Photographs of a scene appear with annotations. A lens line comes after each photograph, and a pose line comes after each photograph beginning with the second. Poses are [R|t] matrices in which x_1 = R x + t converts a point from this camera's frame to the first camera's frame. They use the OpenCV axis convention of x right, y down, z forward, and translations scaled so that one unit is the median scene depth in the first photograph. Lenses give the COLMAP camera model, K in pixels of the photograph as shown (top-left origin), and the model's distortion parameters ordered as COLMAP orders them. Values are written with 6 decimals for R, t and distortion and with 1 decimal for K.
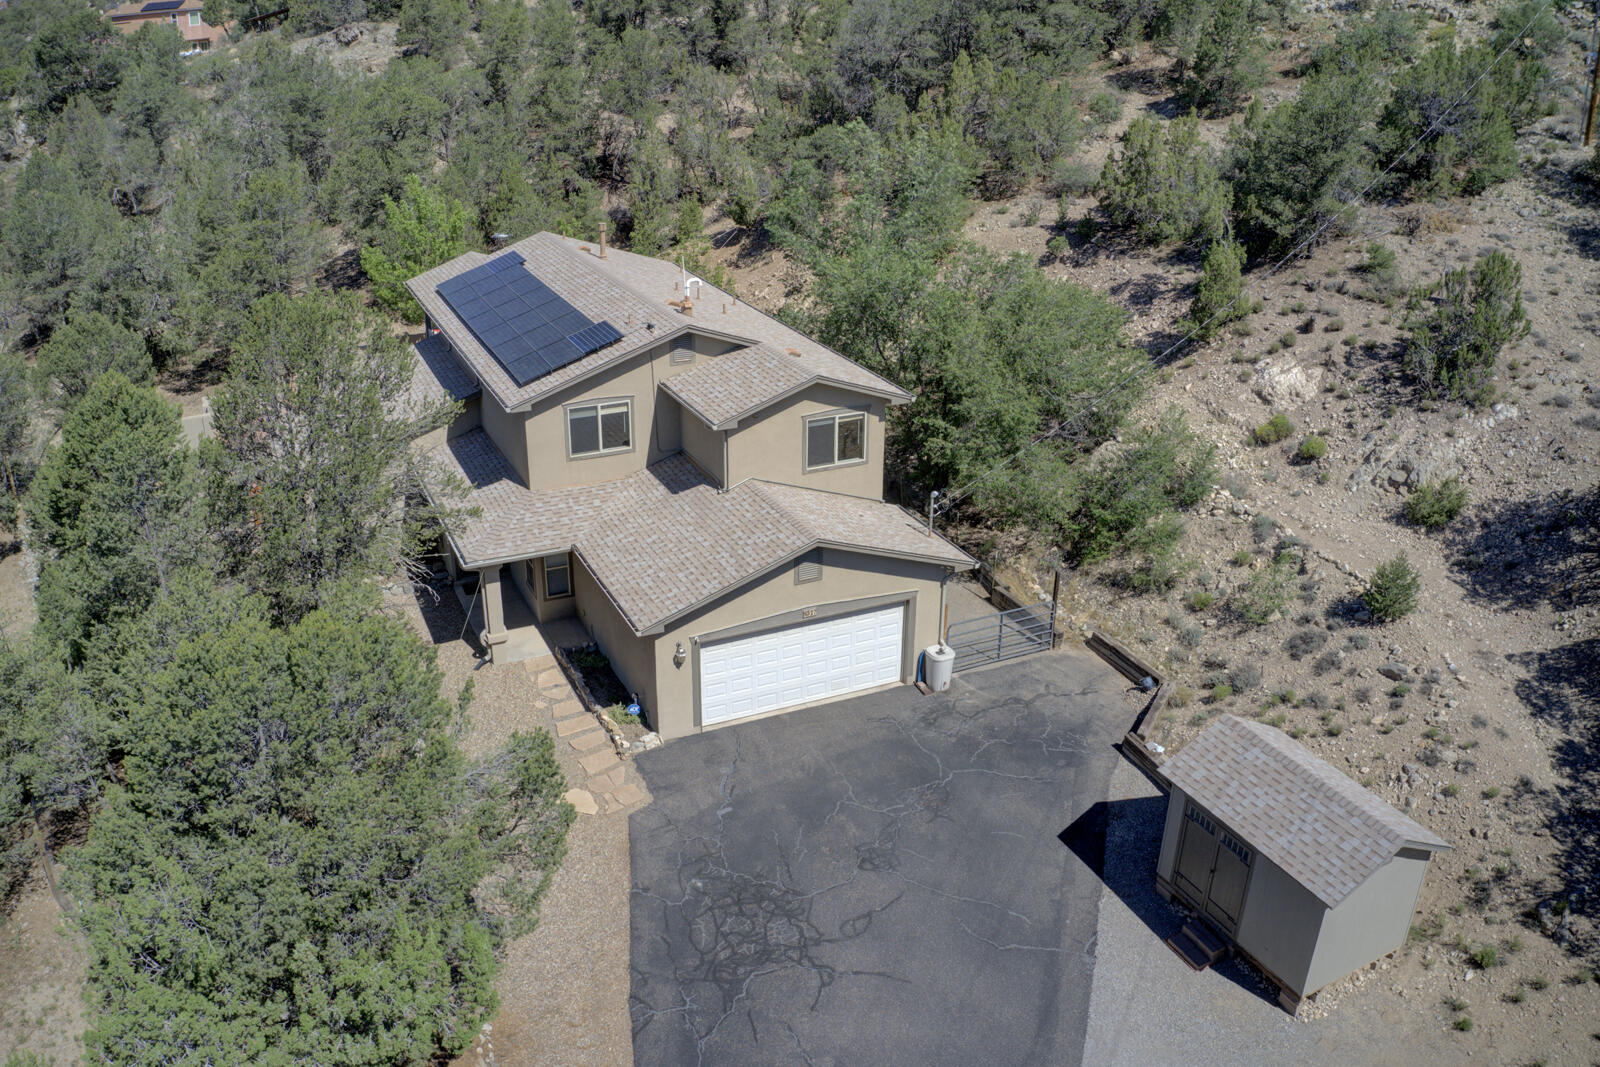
lens RADIAL K [[1280.0, 0, 809.1], [0, 1280.0, 575.2], [0, 0, 1]] dist [-0.179485, 0.018315]
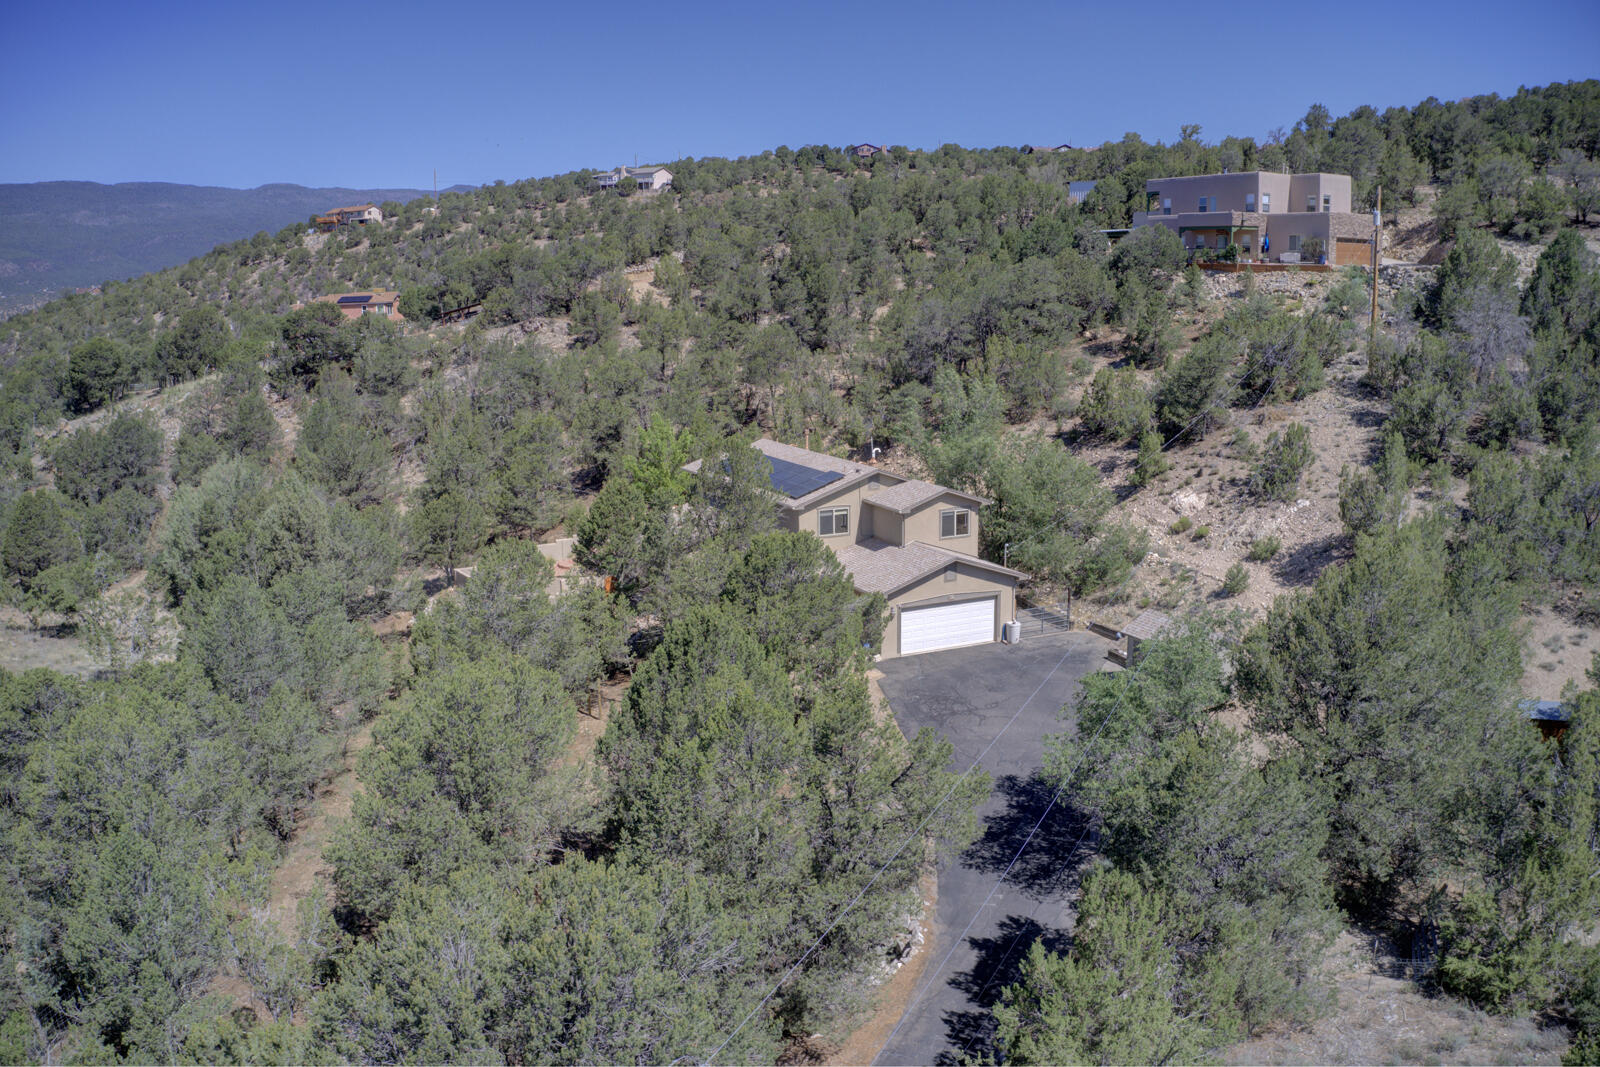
lens RADIAL K [[1280.0, 0, 809.1], [0, 1280.0, 575.2], [0, 0, 1]] dist [-0.179485, 0.018315]
pose [[0.999733, -0.022999, 0.002245, -0.199939], [0.022939, 0.975947, -0.216796, 0.375510], [0.002795, 0.216790, 0.976214, -0.873985]]
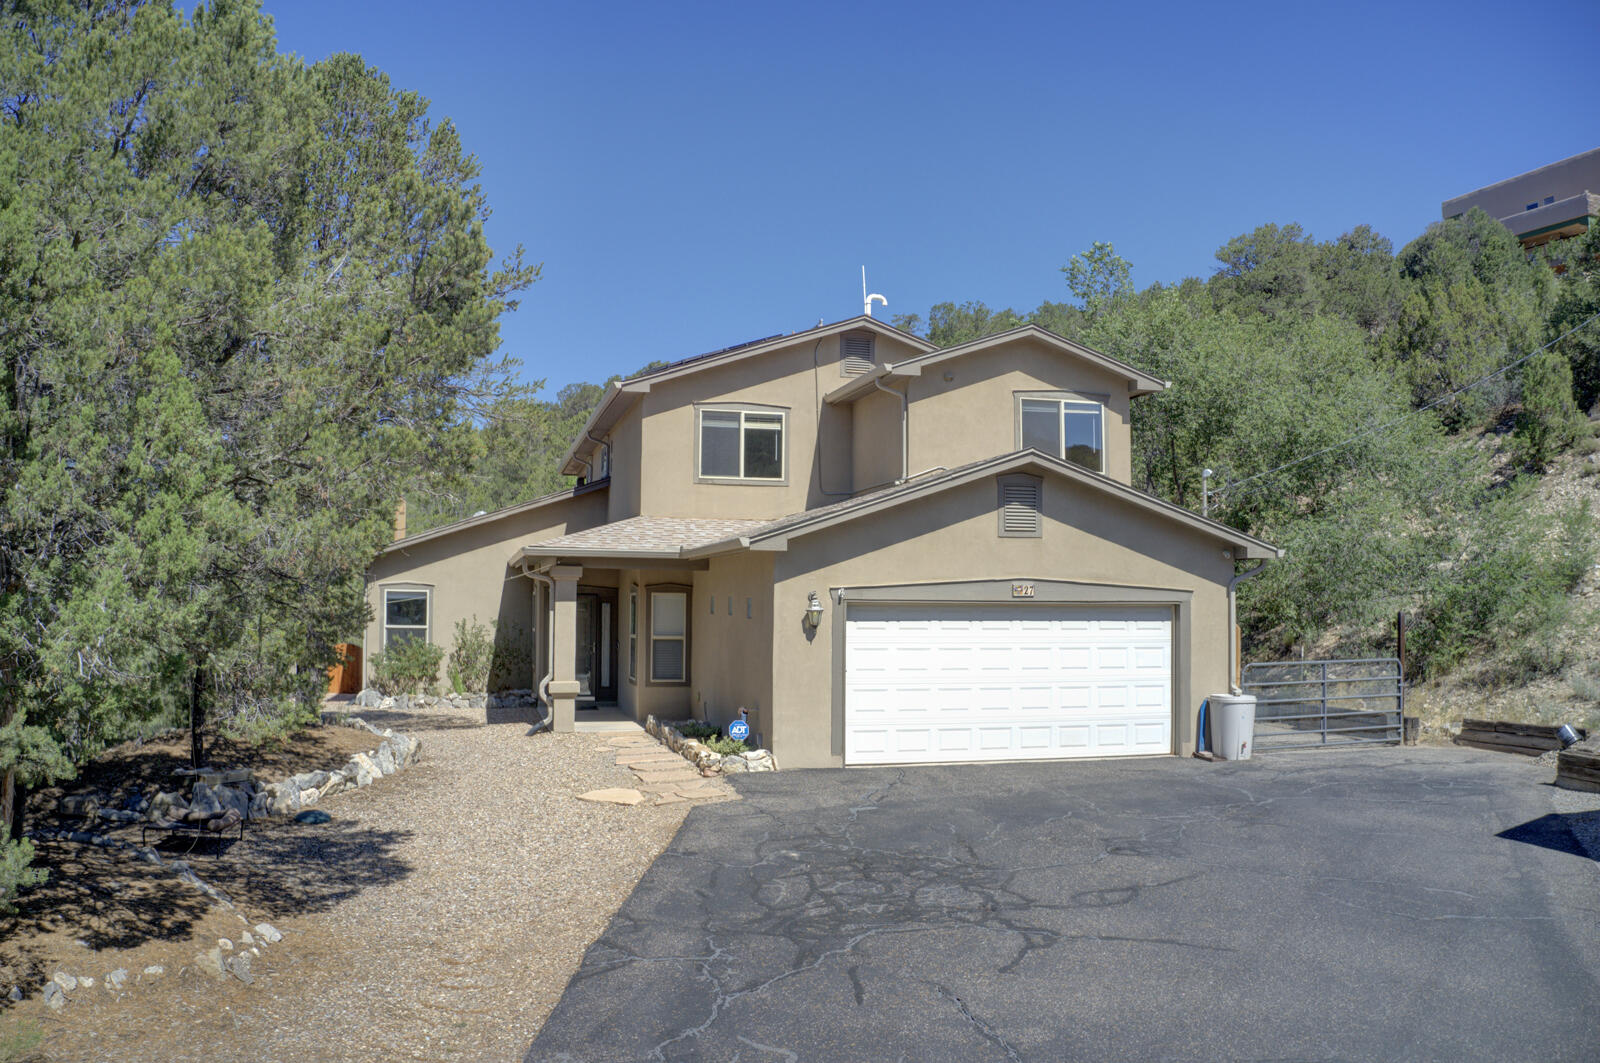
lens RADIAL K [[1280.0, 0, 809.1], [0, 1280.0, 573.2], [0, 0, 1]] dist [-0.179485, 0.018315]
pose [[0.982653, -0.013441, -0.184966, 0.011573], [-0.072570, 0.889970, -0.450207, 0.273269], [0.170665, 0.455821, 0.873556, 0.365883]]
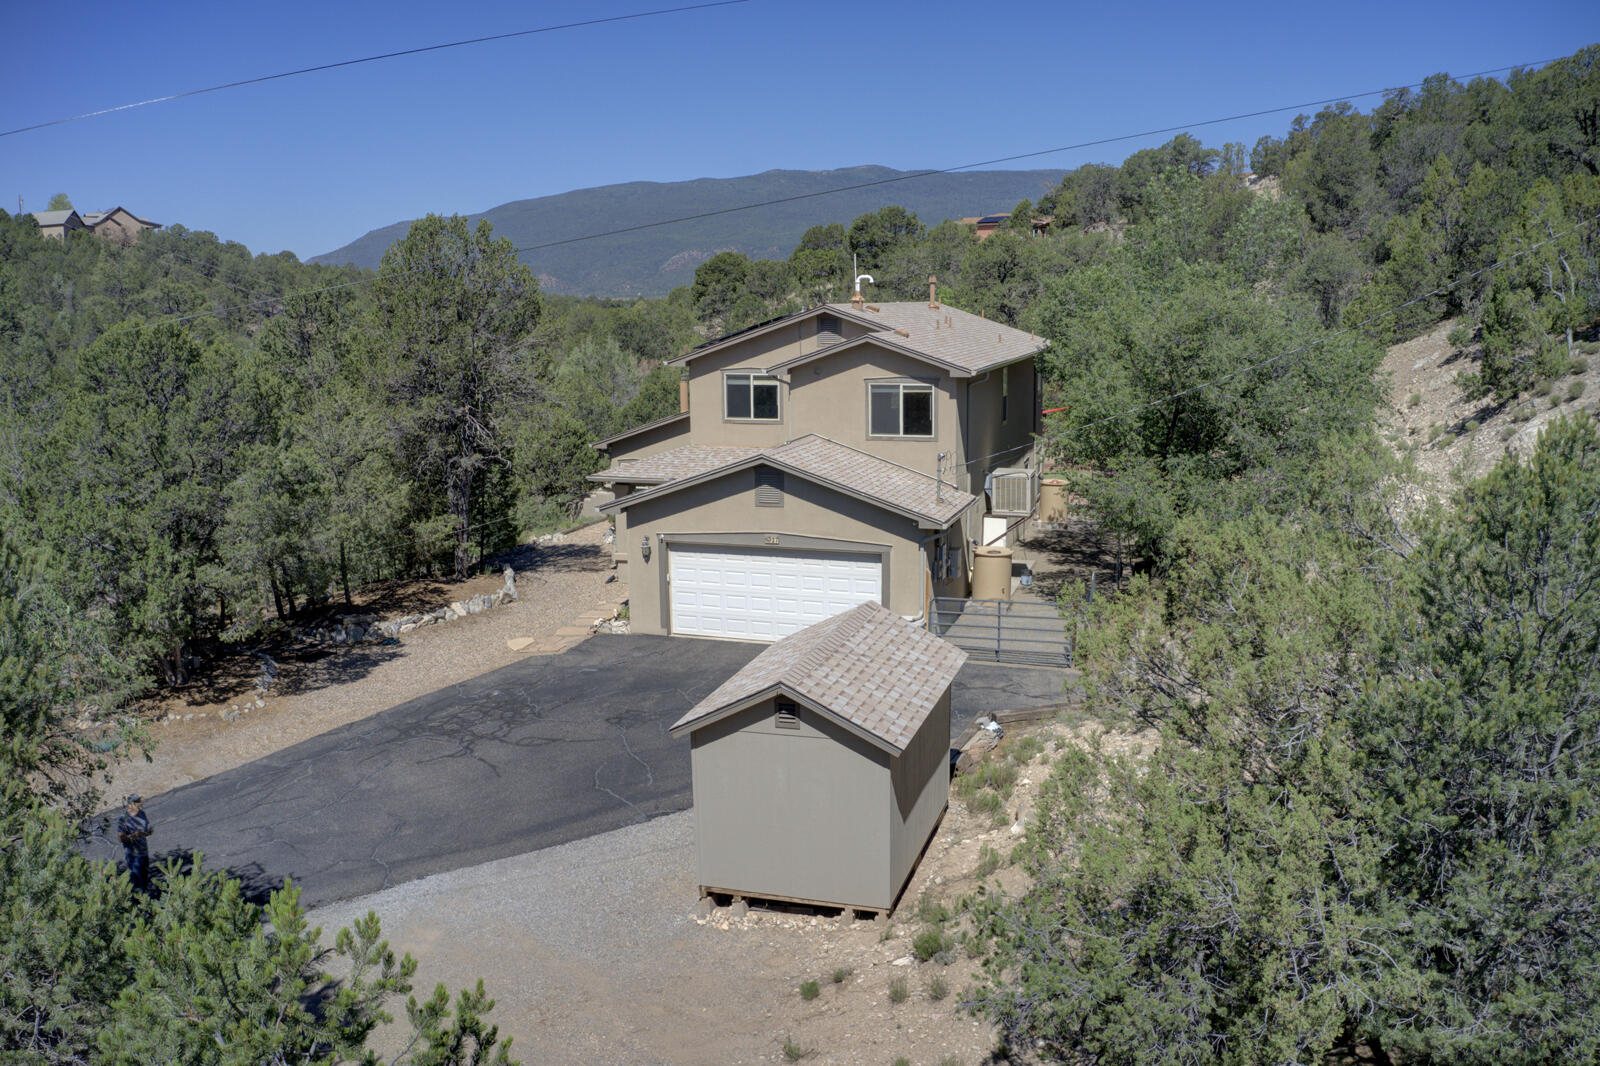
lens RADIAL K [[1298.5, 0, 800.0], [0, 1298.5, 533.0], [0, 0, 1]] dist [-0.190748, 0.010741]
pose [[0.722656, 0.102653, -0.683543, 0.623241], [-0.280712, 0.947273, -0.154516, 0.153257], [0.631640, 0.303541, 0.713368, 0.240857]]
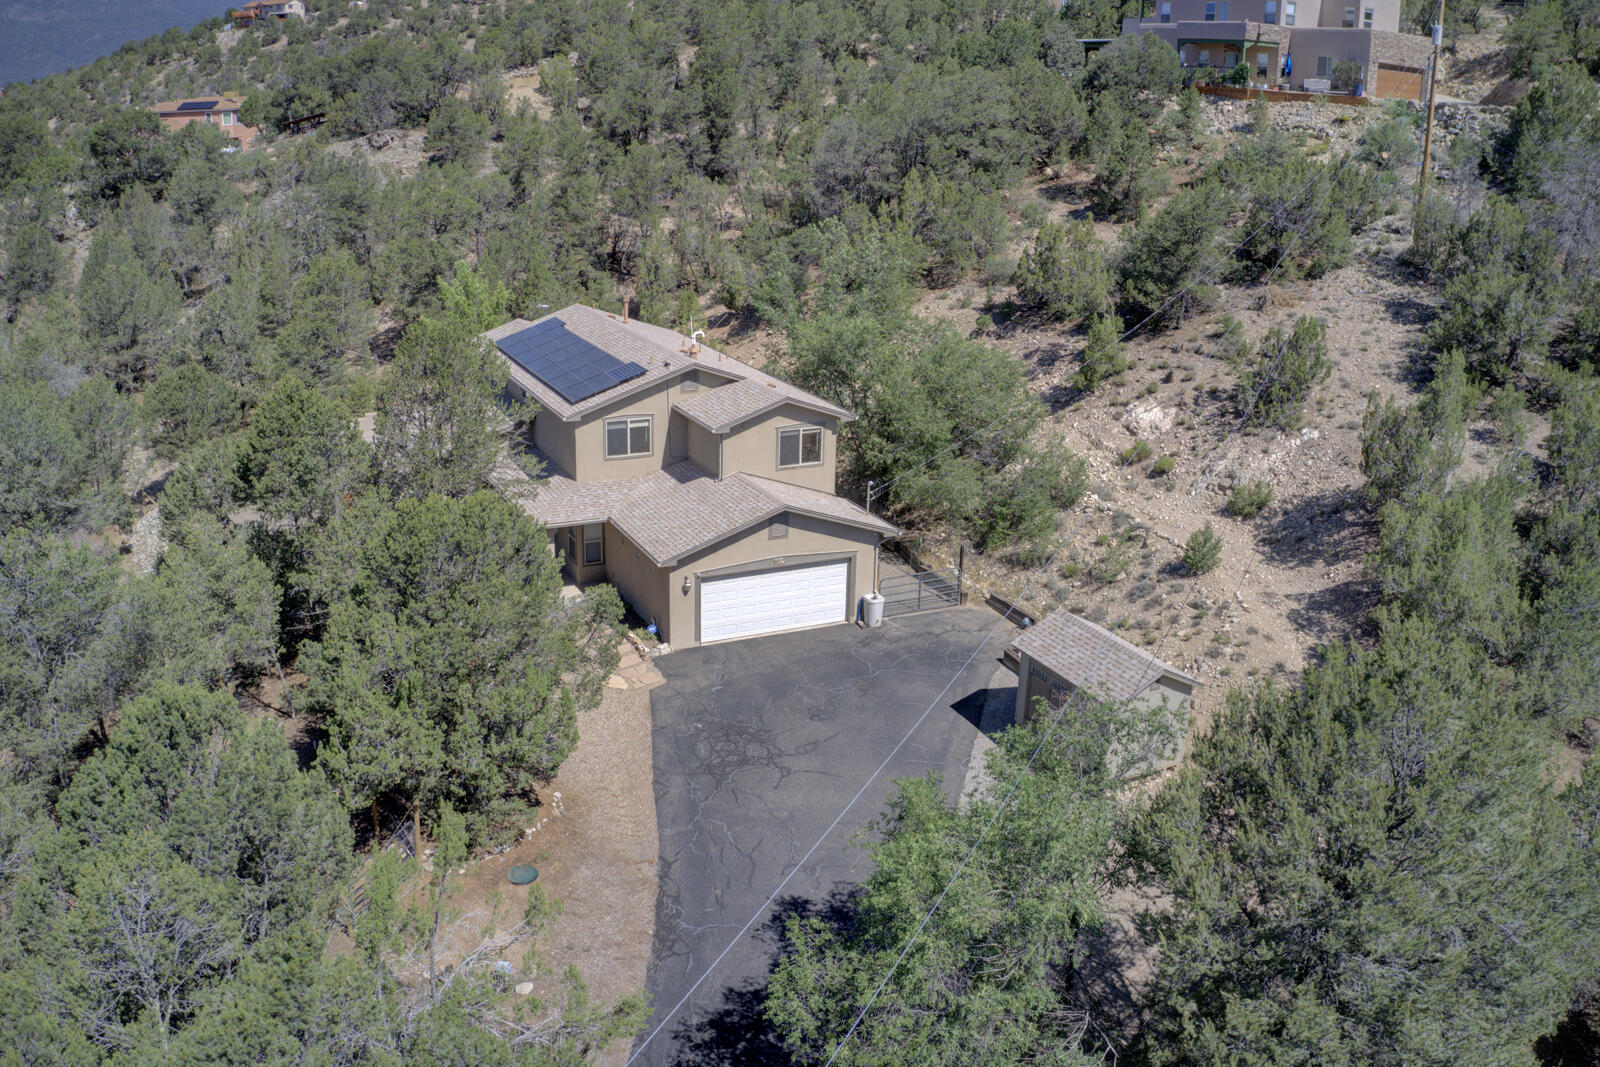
lens RADIAL K [[1328.3, 0, 811.4], [0, 1328.3, 584.5], [0, 0, 1]] dist [-0.173553, 0.012229]
pose [[0.999834, 0.011446, 0.014210, 0.013332], [-0.010177, 0.996213, -0.086351, 0.155680], [-0.015145, 0.086192, 0.996163, -0.389277]]
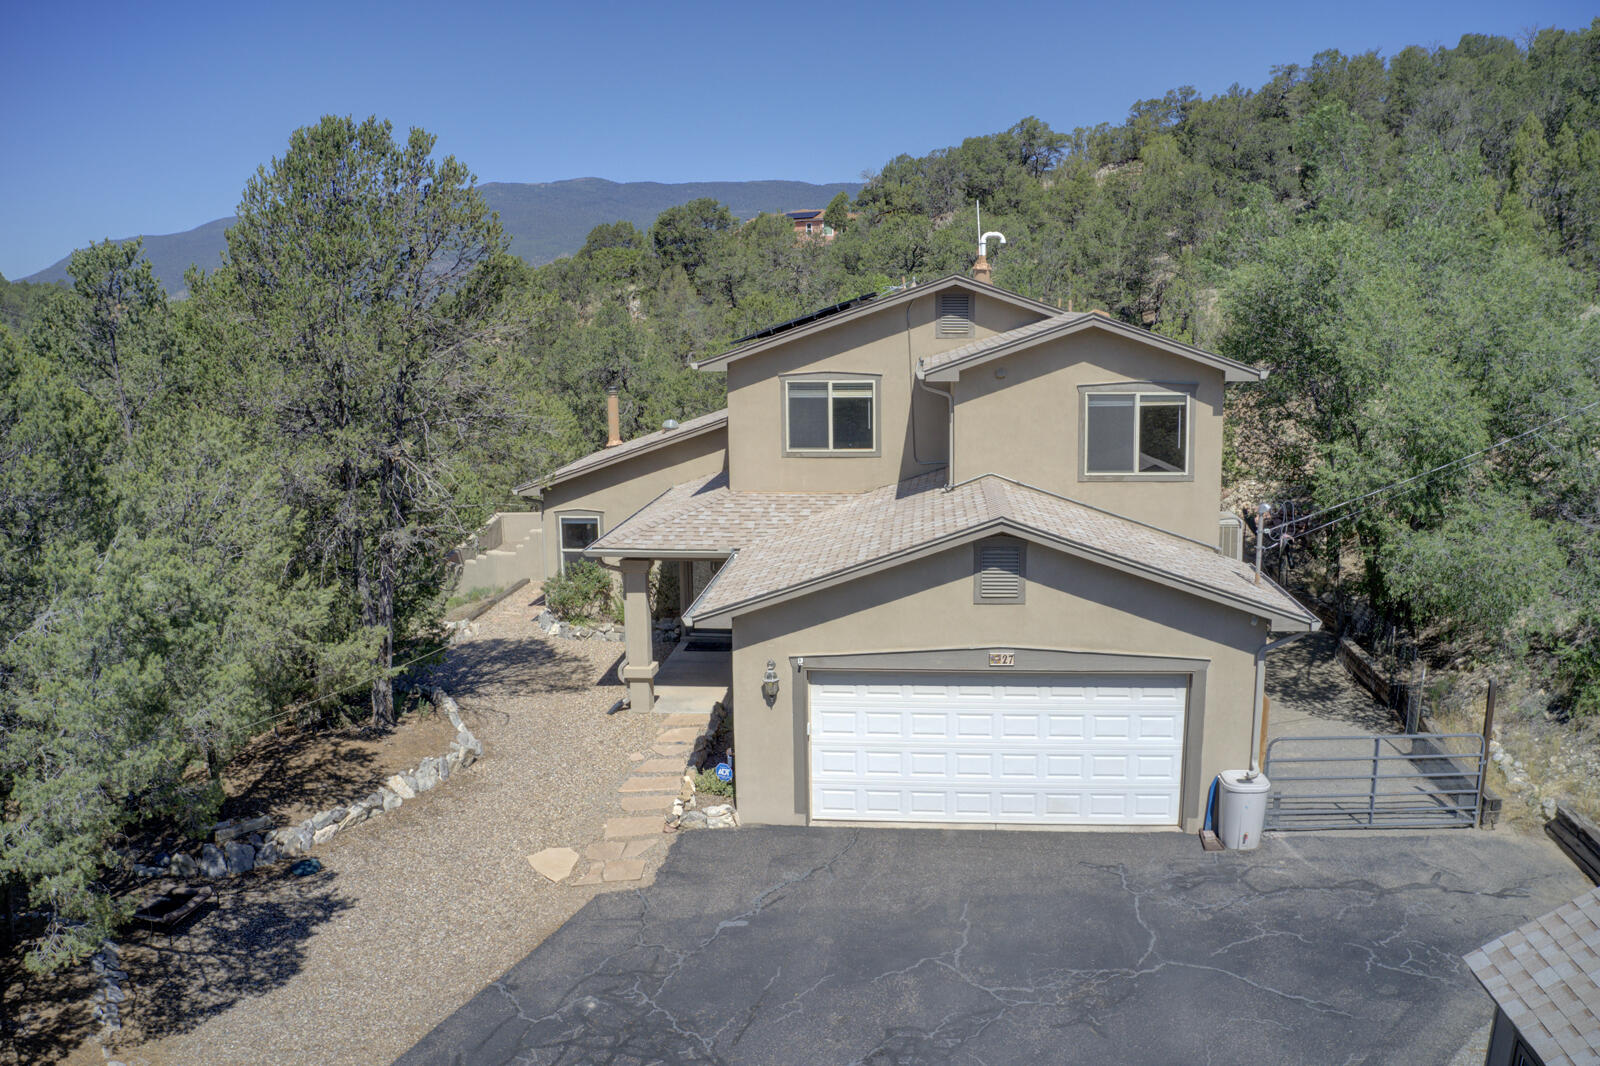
lens RADIAL K [[1298.5, 0, 800.0], [0, 1298.5, 533.0], [0, 0, 1]] dist [-0.190748, 0.010741]
pose [[0.853335, 0.063440, -0.517489, 0.198200], [-0.201191, 0.955757, -0.214593, 0.105275], [0.480980, 0.287234, 0.828345, 0.378222]]
